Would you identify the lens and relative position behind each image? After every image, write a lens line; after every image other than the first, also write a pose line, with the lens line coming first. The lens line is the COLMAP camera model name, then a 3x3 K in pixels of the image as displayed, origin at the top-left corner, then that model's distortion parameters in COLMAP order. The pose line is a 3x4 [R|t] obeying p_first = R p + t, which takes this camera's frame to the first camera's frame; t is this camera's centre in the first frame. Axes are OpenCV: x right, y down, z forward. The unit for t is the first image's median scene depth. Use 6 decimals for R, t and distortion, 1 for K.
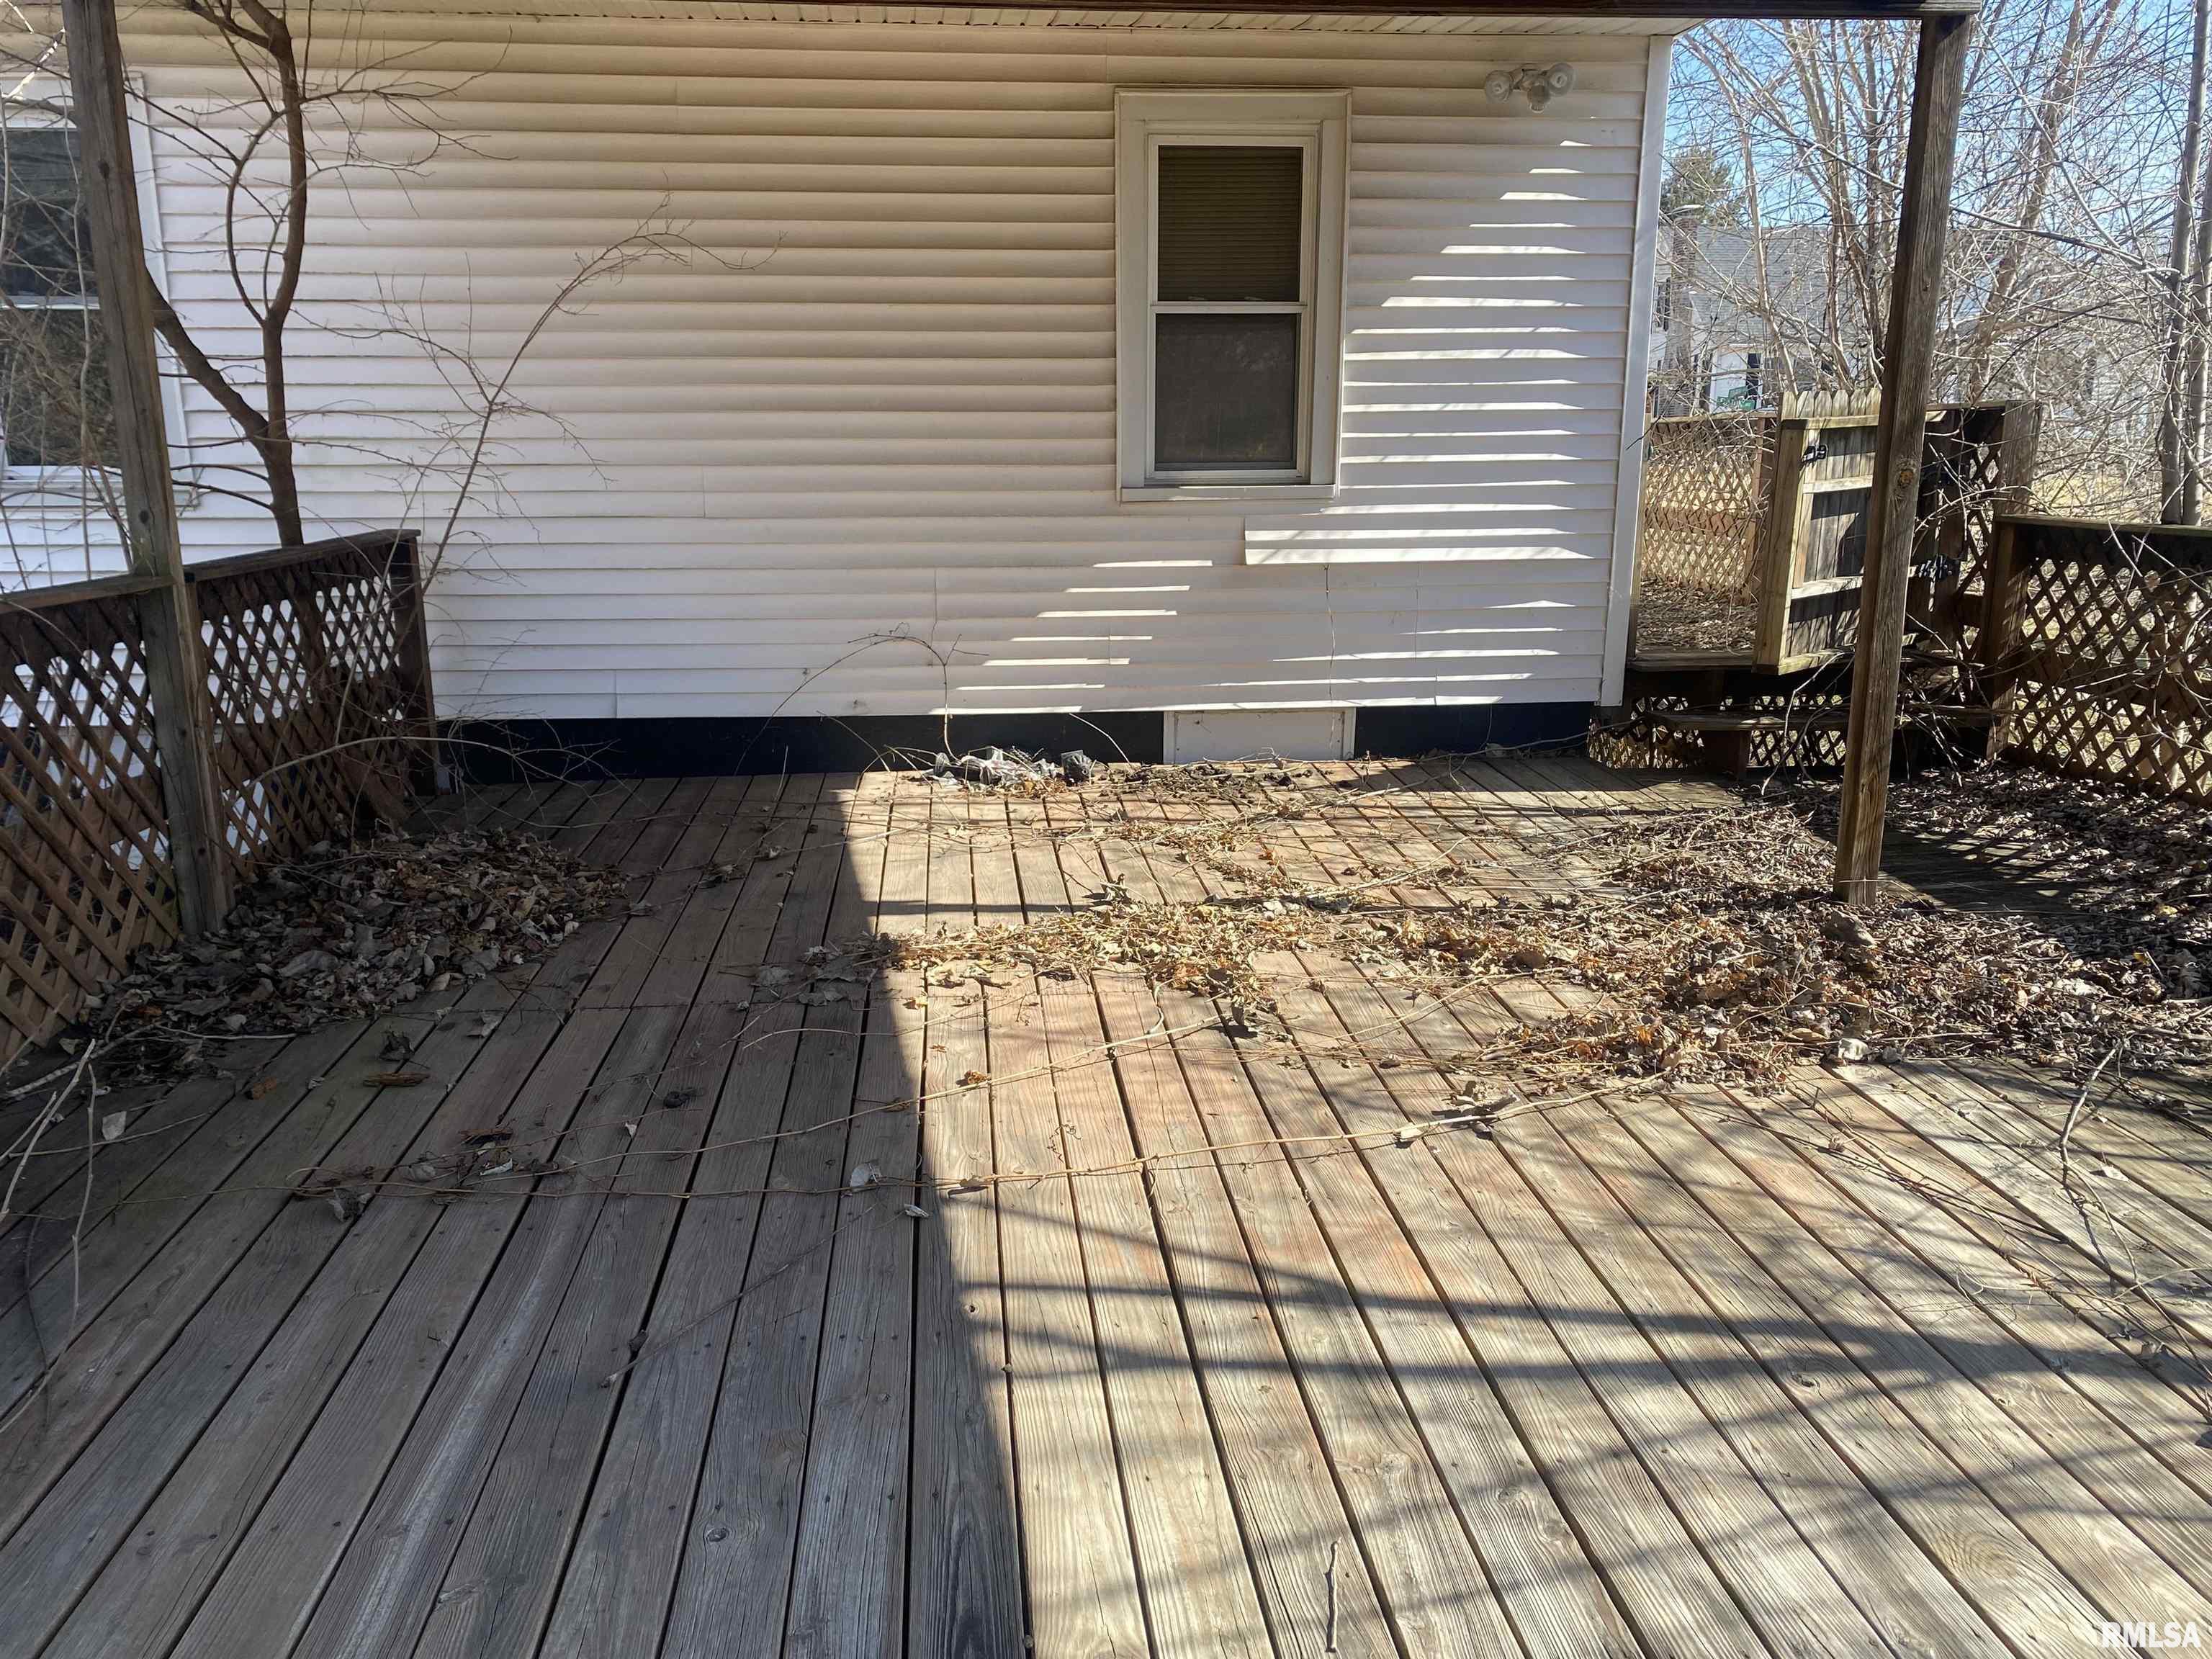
lens RADIAL K [[1683.0, 0, 1120.6], [0, 1683.0, 834.4], [0, 0, 1]] dist [0.054668, -0.059428]
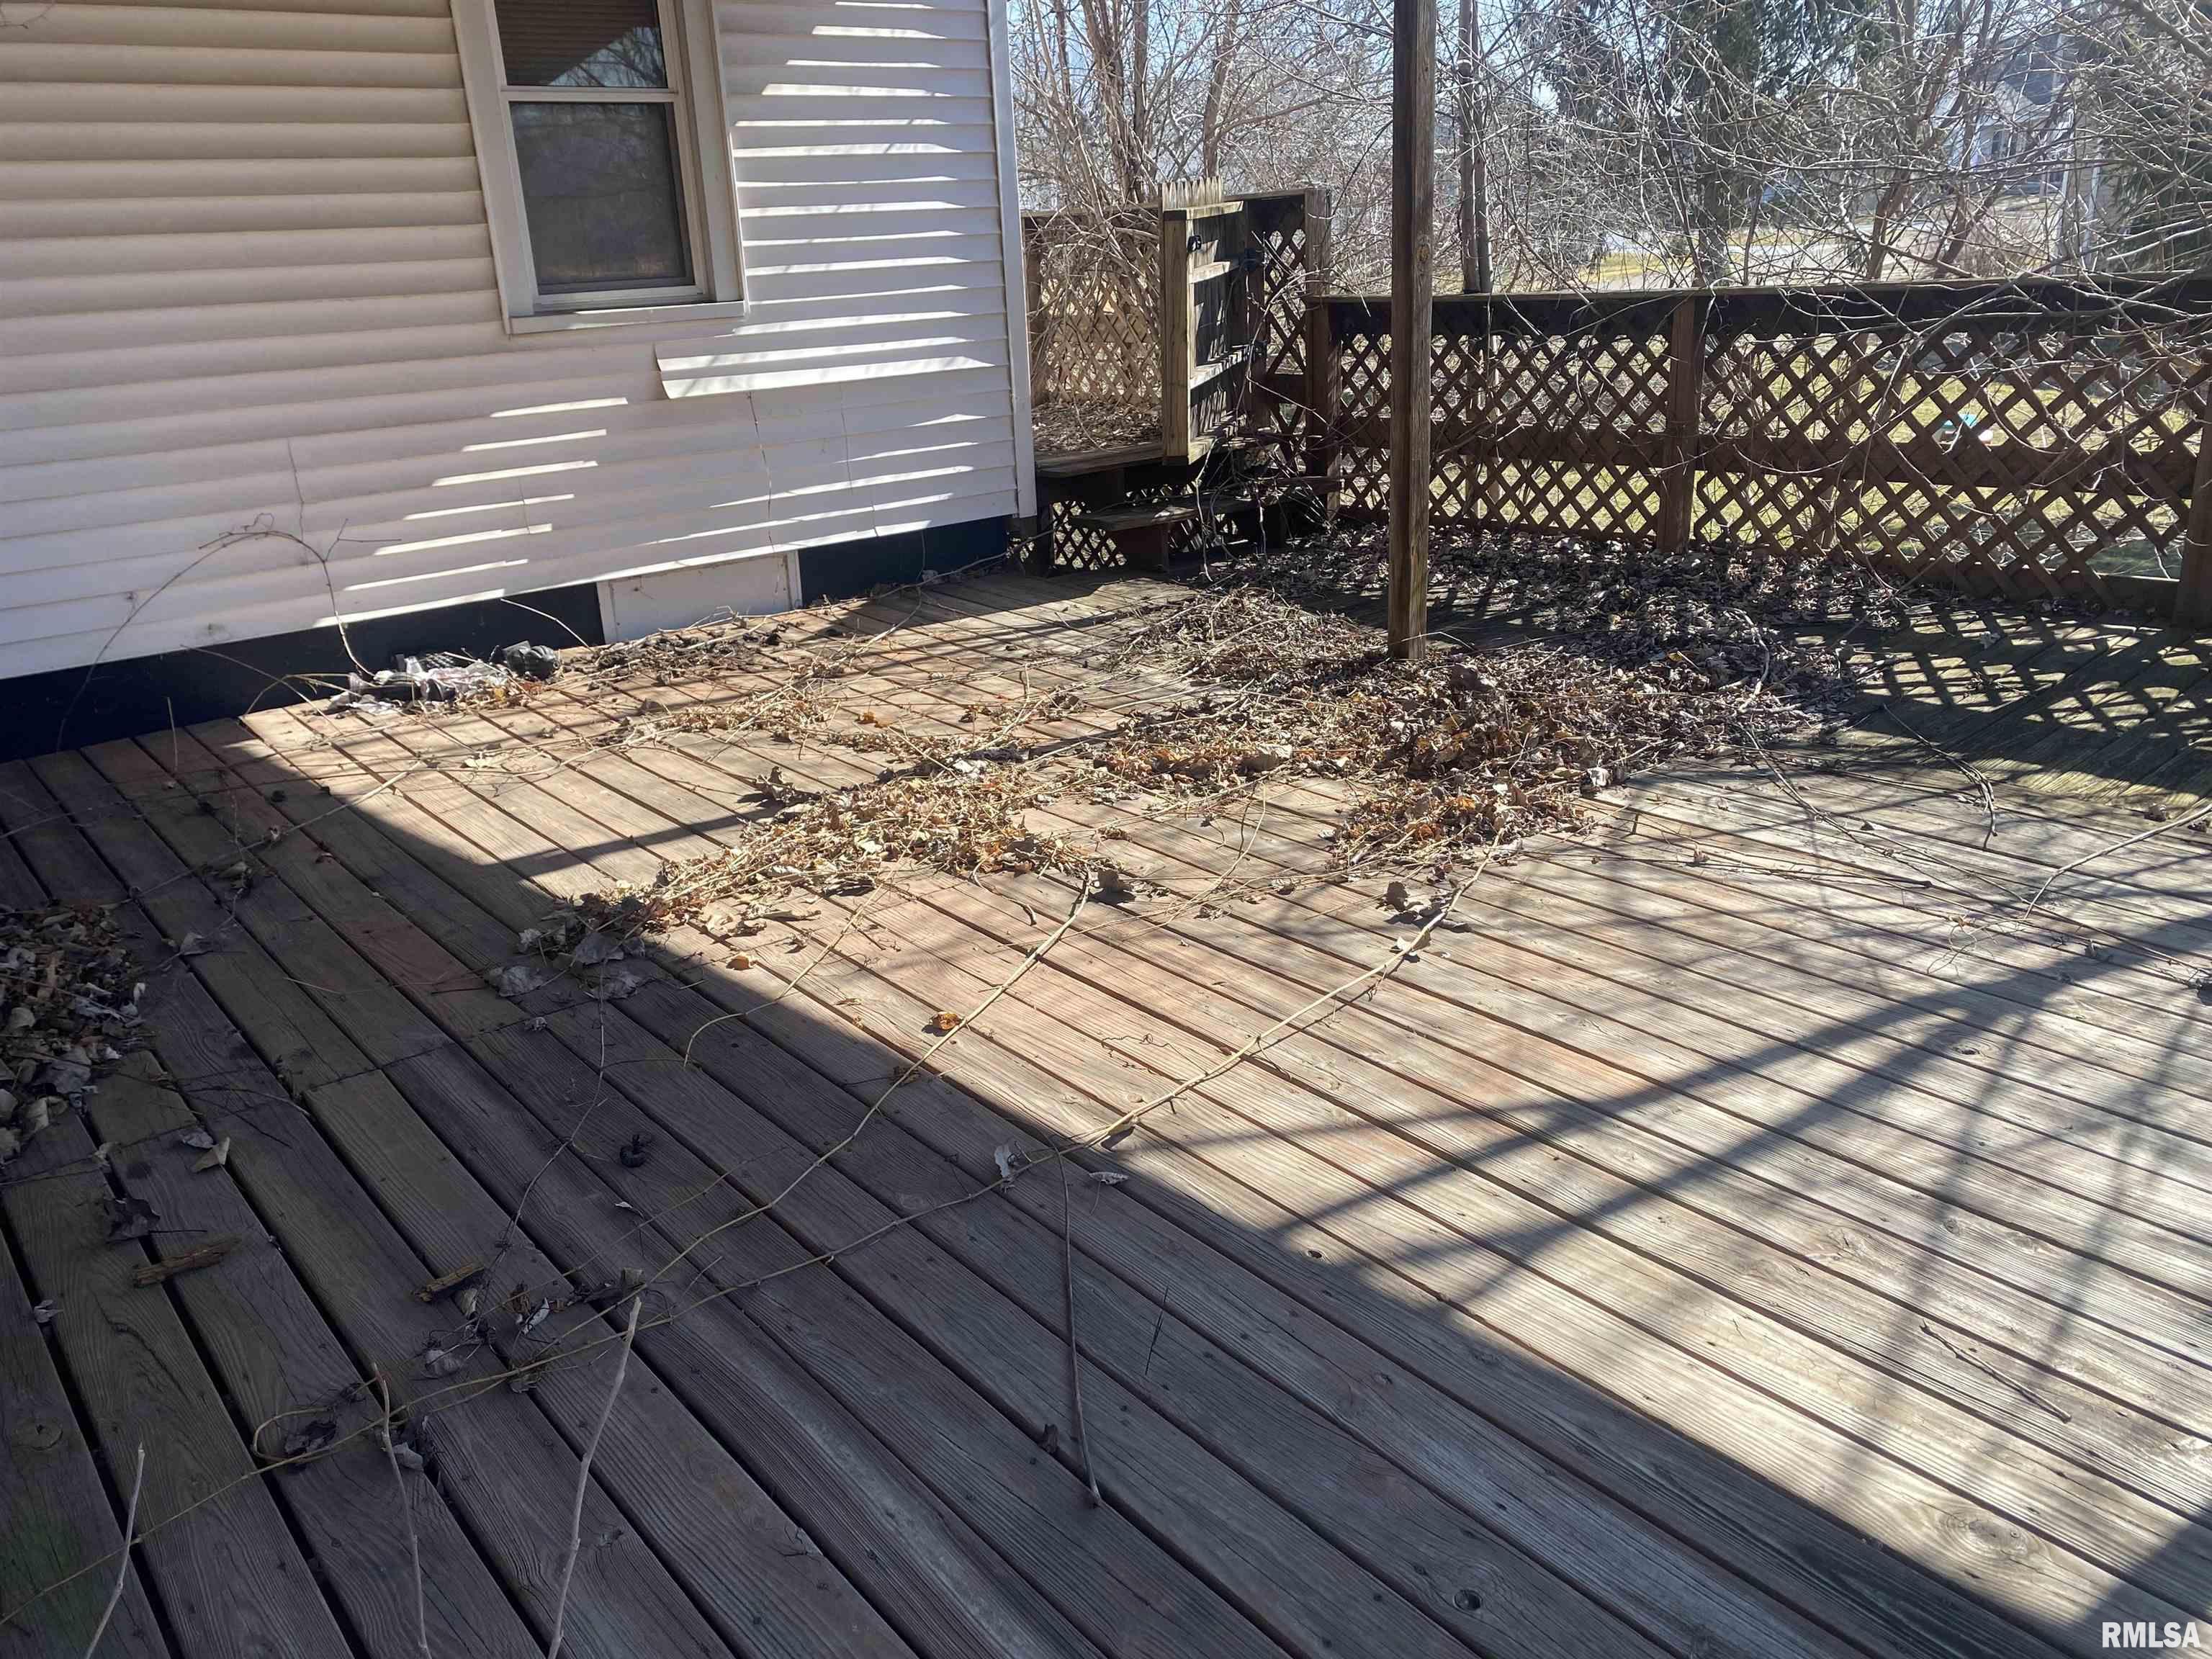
lens RADIAL K [[1717.4, 0, 1117.4], [0, 1717.4, 777.9], [0, 0, 1]] dist [0.063218, -0.078451]
pose [[0.830336, -0.202338, 0.519232, -0.353230], [0.171855, 0.979316, 0.106801, -0.038990], [-0.530102, 0.000552, 0.847934, 0.196410]]
